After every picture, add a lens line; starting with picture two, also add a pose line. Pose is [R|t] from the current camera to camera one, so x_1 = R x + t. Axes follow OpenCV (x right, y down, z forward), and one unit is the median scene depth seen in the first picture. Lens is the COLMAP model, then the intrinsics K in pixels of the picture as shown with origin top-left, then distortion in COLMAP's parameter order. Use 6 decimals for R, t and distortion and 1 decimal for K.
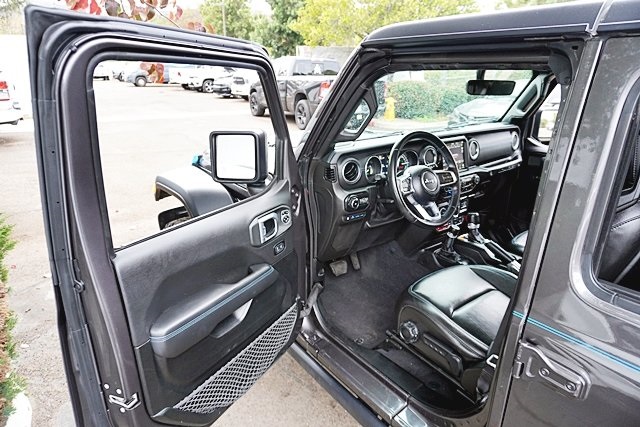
lens RADIAL K [[430.1, 0, 320.0], [0, 430.1, 213.5], [0, 0, 1]] dist [-0.047110, 0.035240]
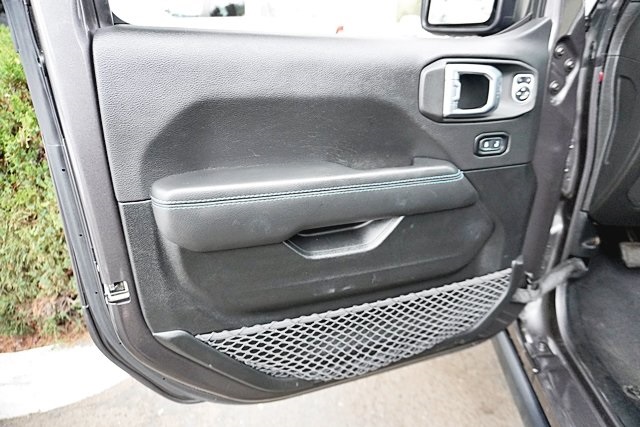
lens RADIAL K [[430.1, 0, 320.0], [0, 430.1, 213.5], [0, 0, 1]] dist [-0.047110, 0.035240]
pose [[0.757882, 0.254467, -0.600717, 0.069543], [-0.209804, 0.966946, 0.144909, 0.118076], [0.617735, 0.016208, 0.786219, 0.445819]]
